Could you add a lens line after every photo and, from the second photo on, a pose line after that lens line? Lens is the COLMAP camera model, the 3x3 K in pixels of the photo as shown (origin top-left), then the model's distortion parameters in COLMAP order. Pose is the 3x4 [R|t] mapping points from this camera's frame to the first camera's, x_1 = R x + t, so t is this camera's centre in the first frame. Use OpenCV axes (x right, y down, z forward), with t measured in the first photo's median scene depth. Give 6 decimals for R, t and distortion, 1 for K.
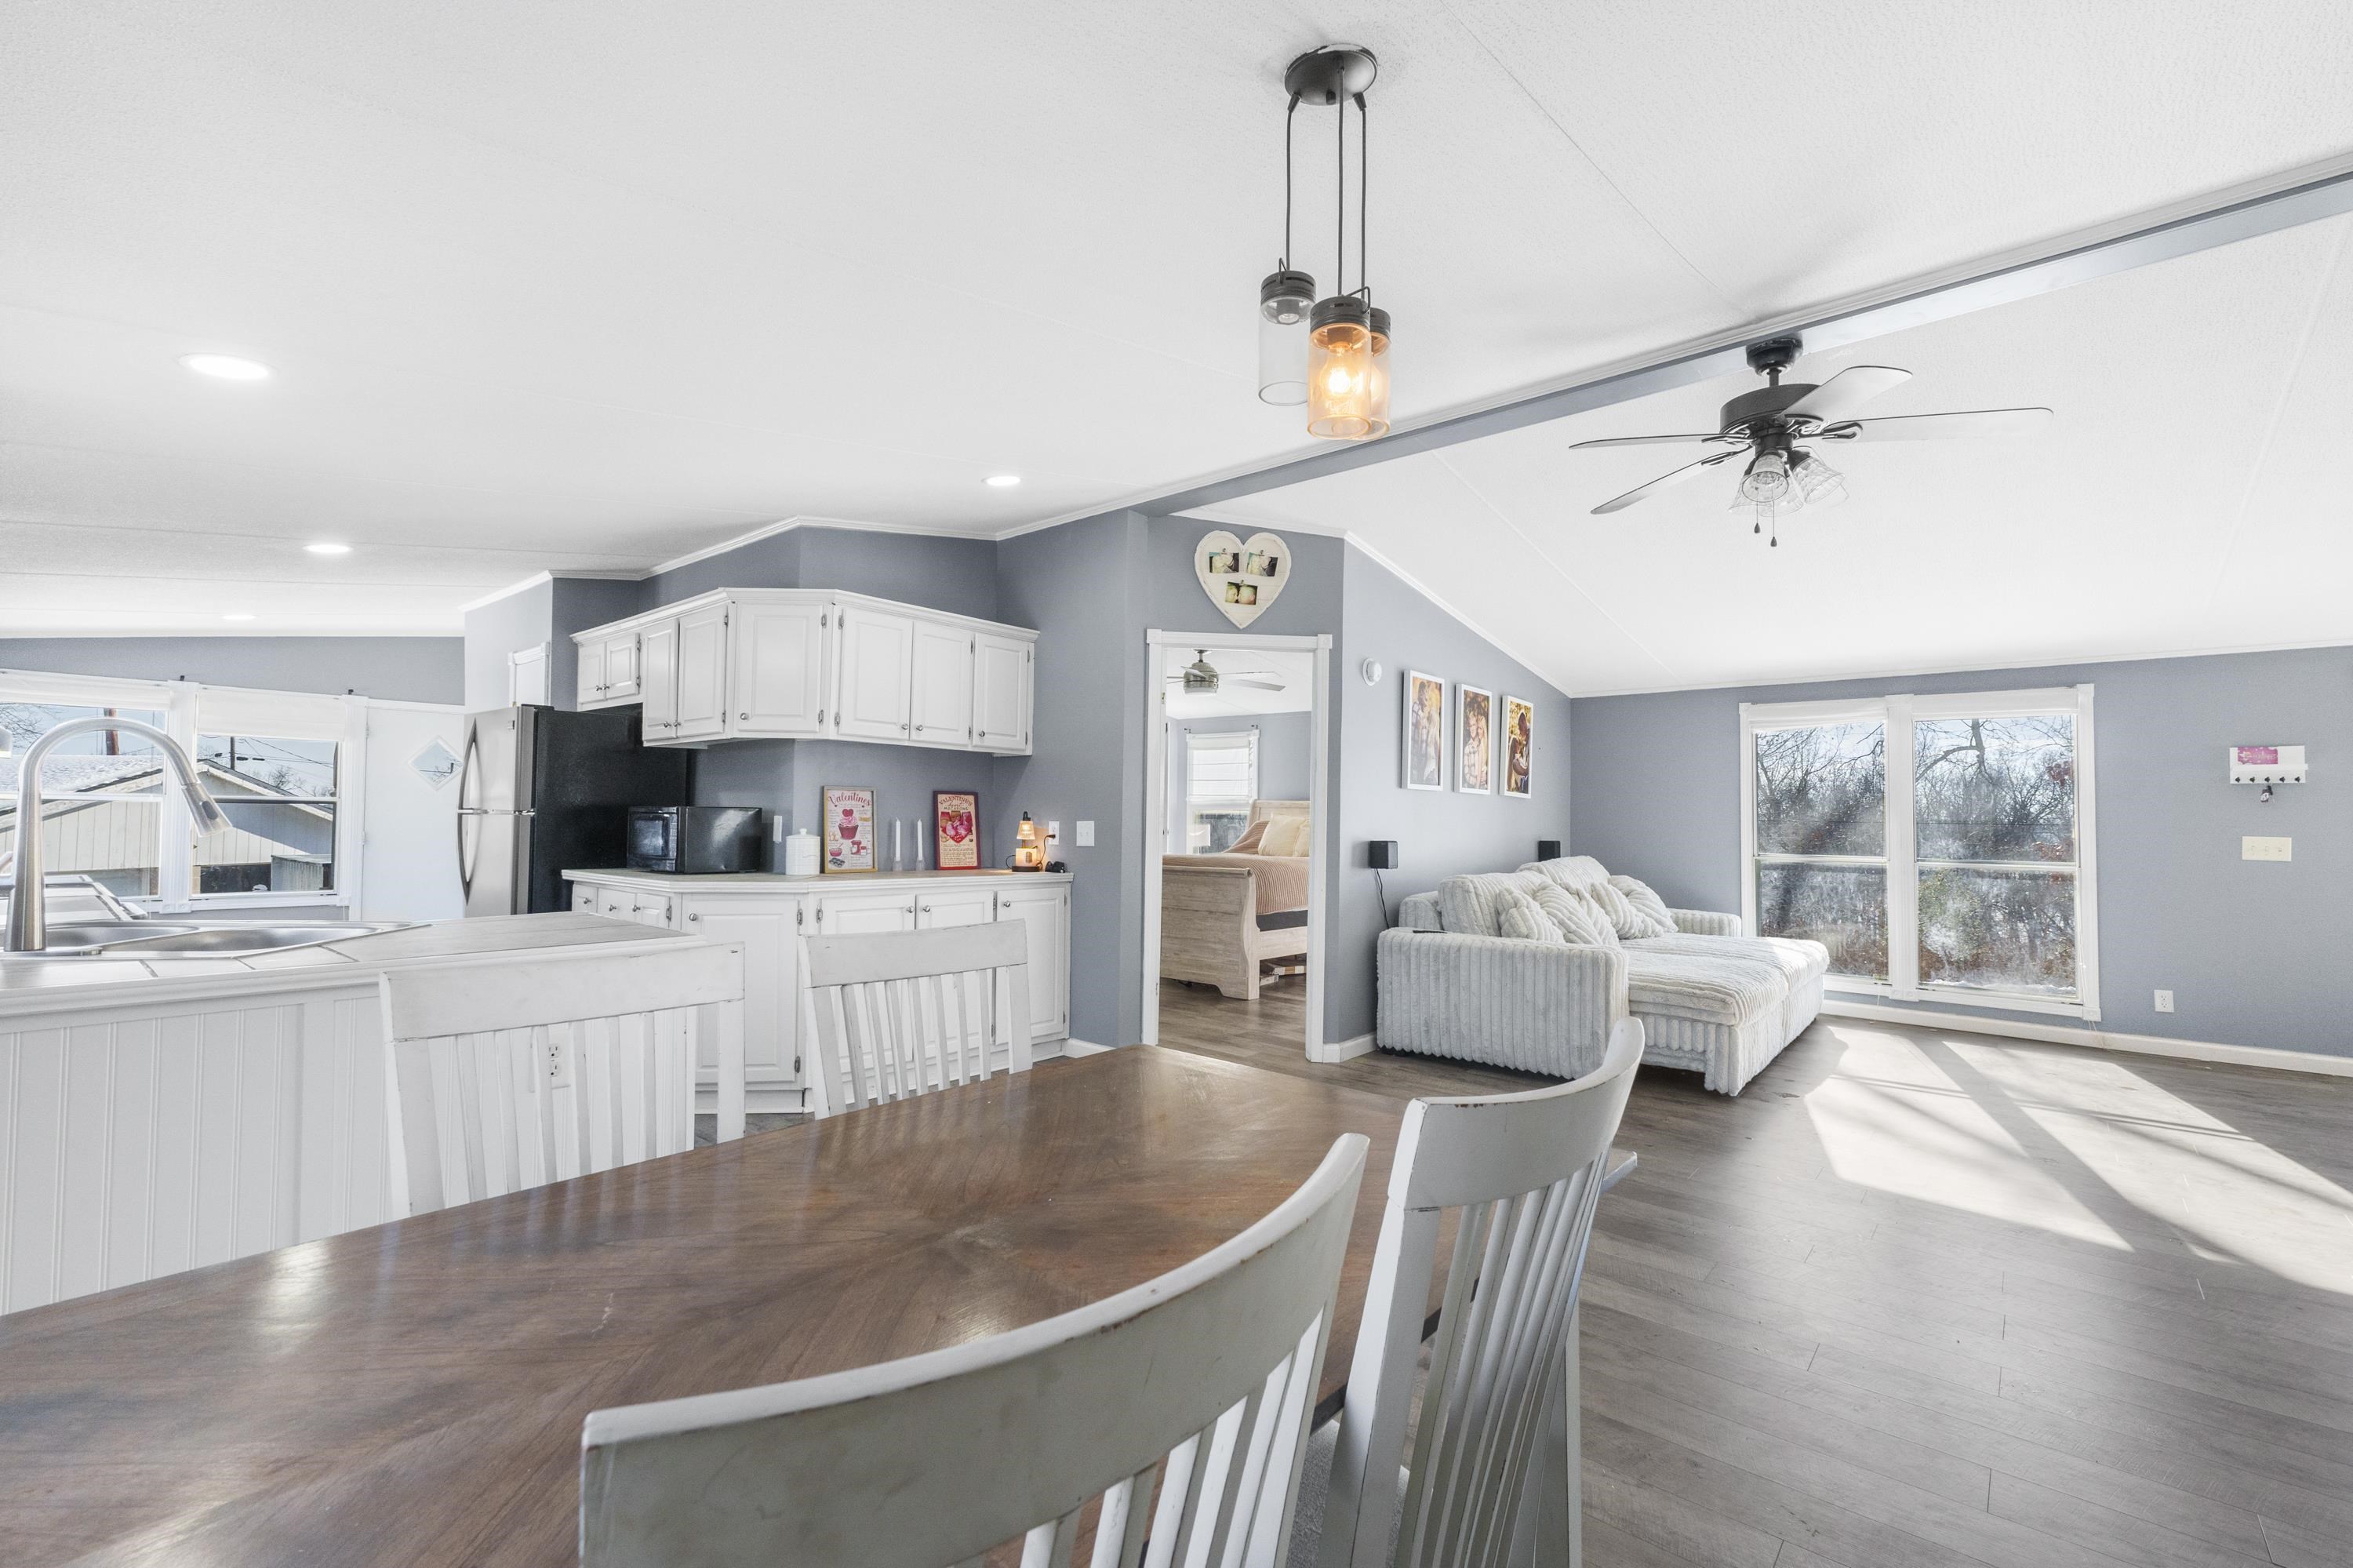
lens RADIAL K [[1014.4, 0, 1176.6], [0, 1014.4, 791.3], [0, 0, 1]] dist [0.025264, 0.000130]
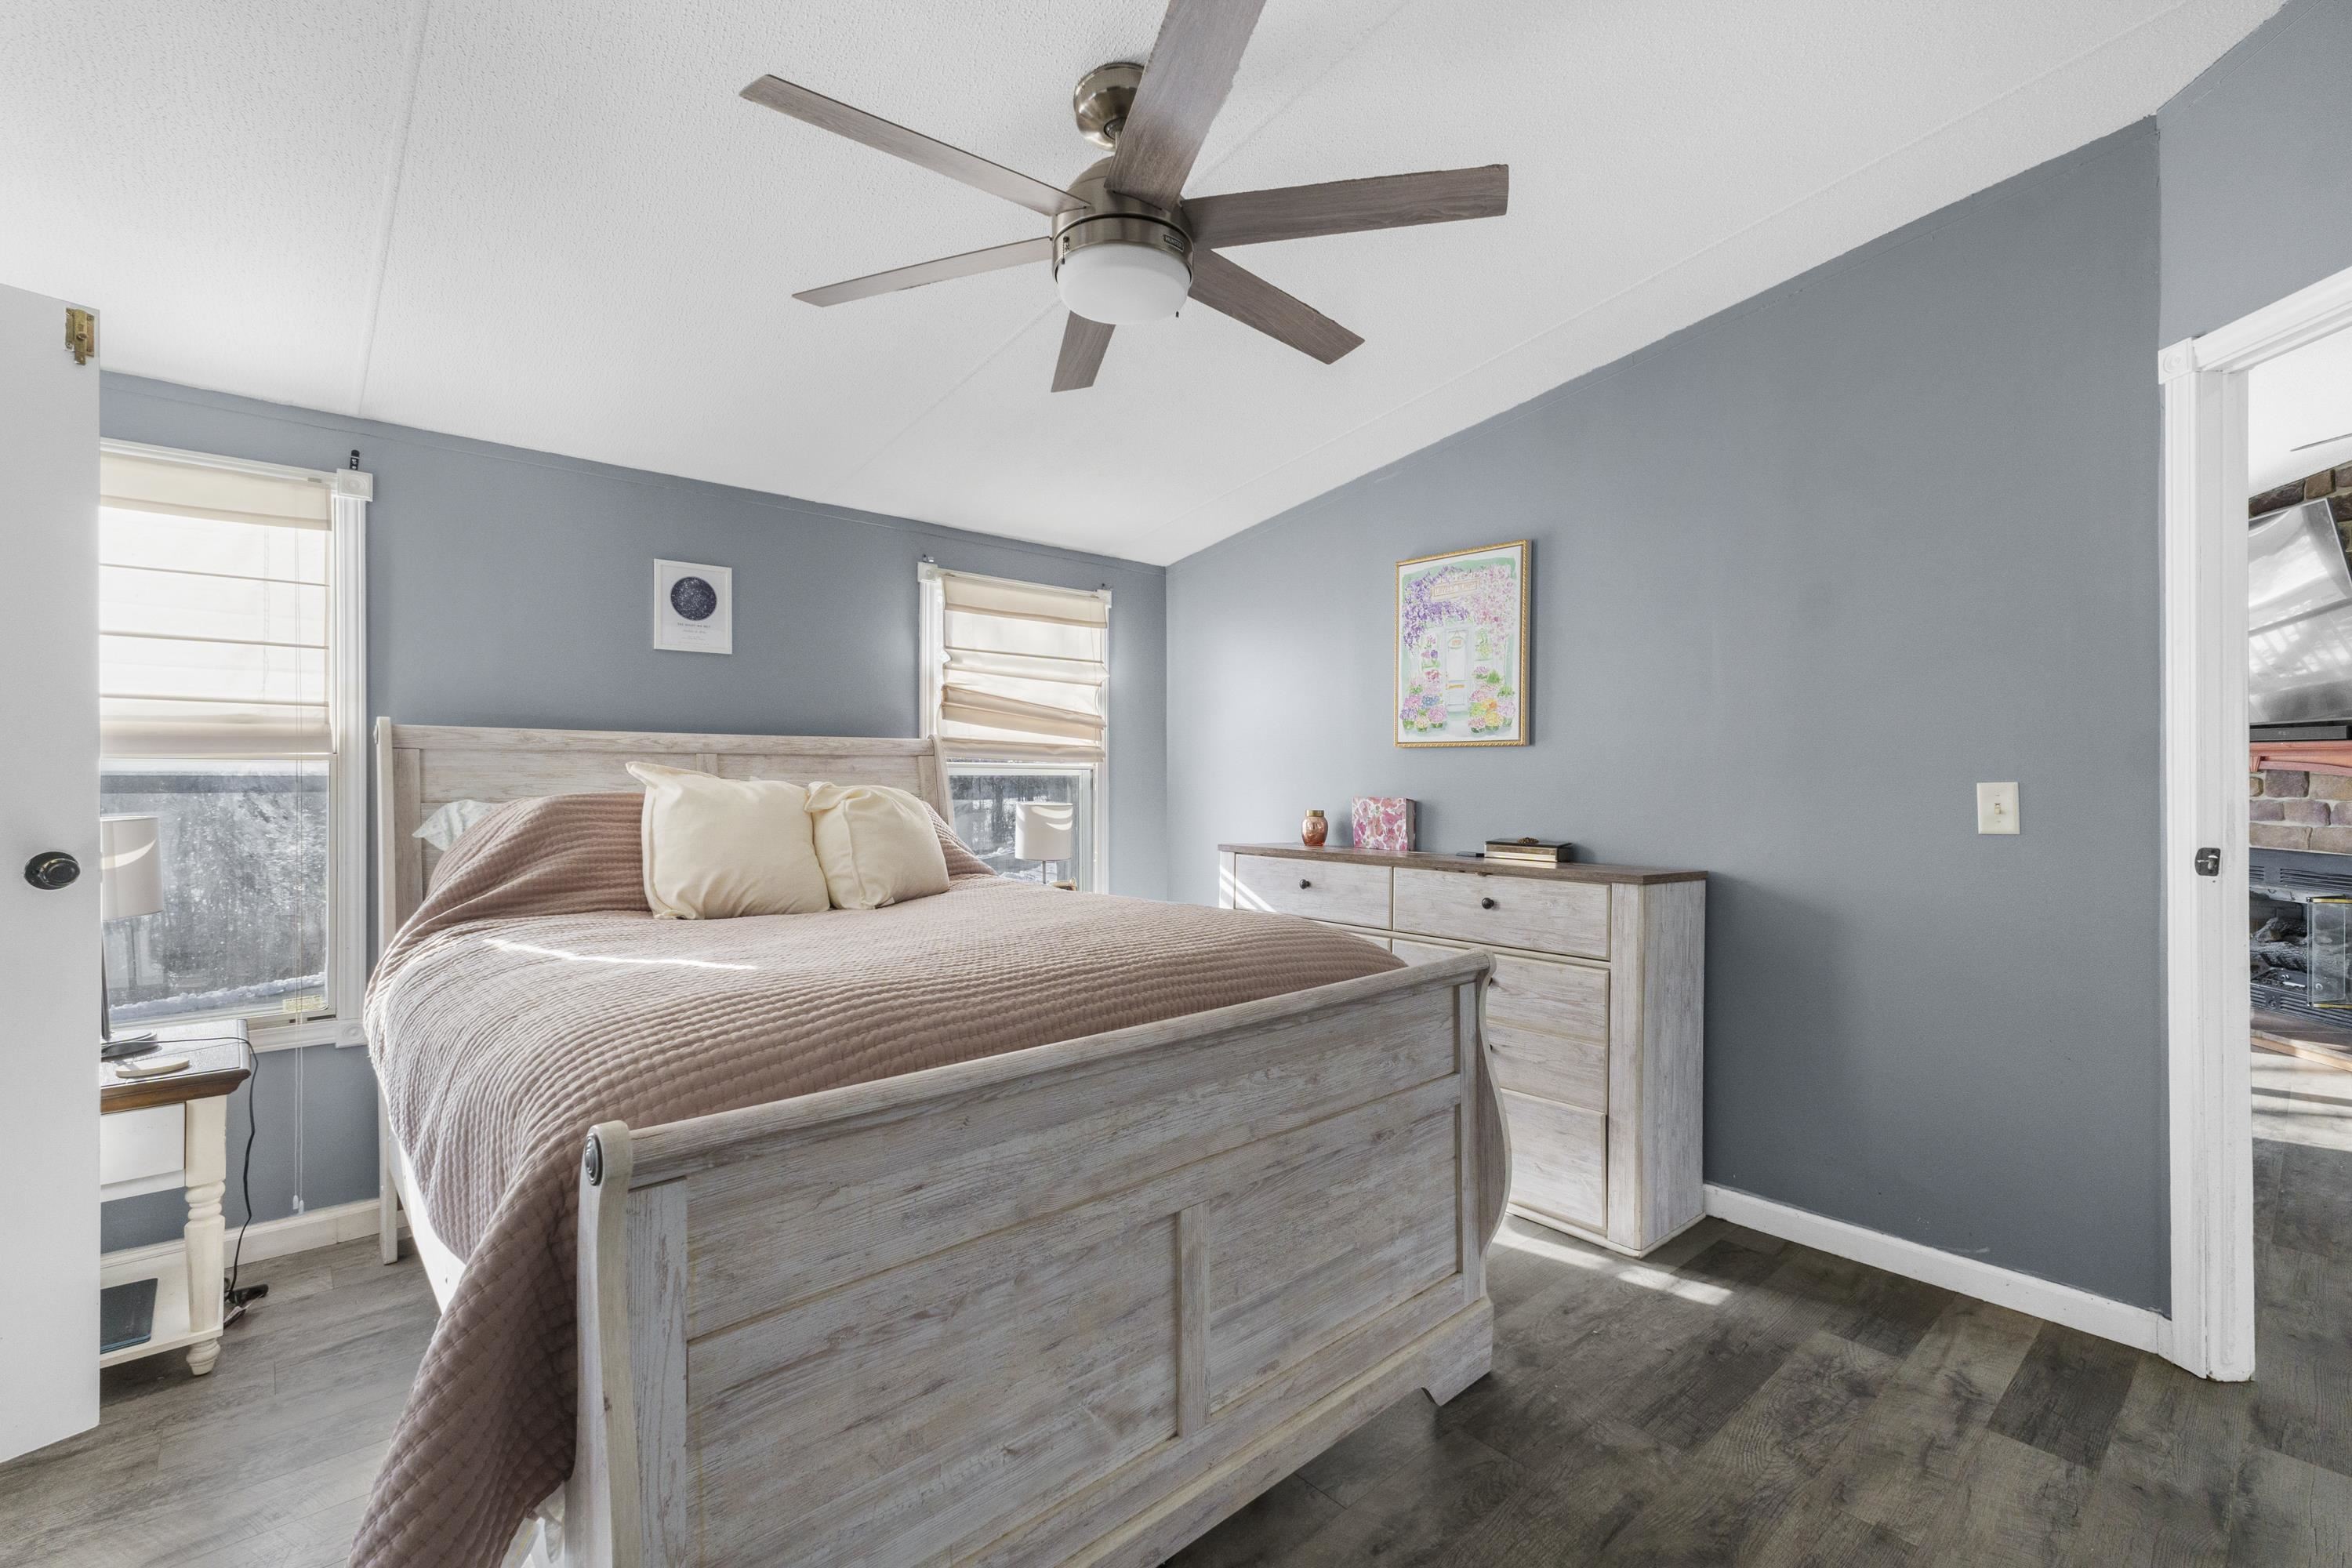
lens RADIAL K [[1014.0, 0, 1176.0], [0, 1014.0, 775.8], [0, 0, 1]] dist [0.025264, 0.000130]
pose [[0.146061, -0.010964, 0.989215, -0.202260], [-0.021099, 0.999677, 0.014195, 0.017102], [-0.989051, -0.022945, 0.145782, 0.848931]]
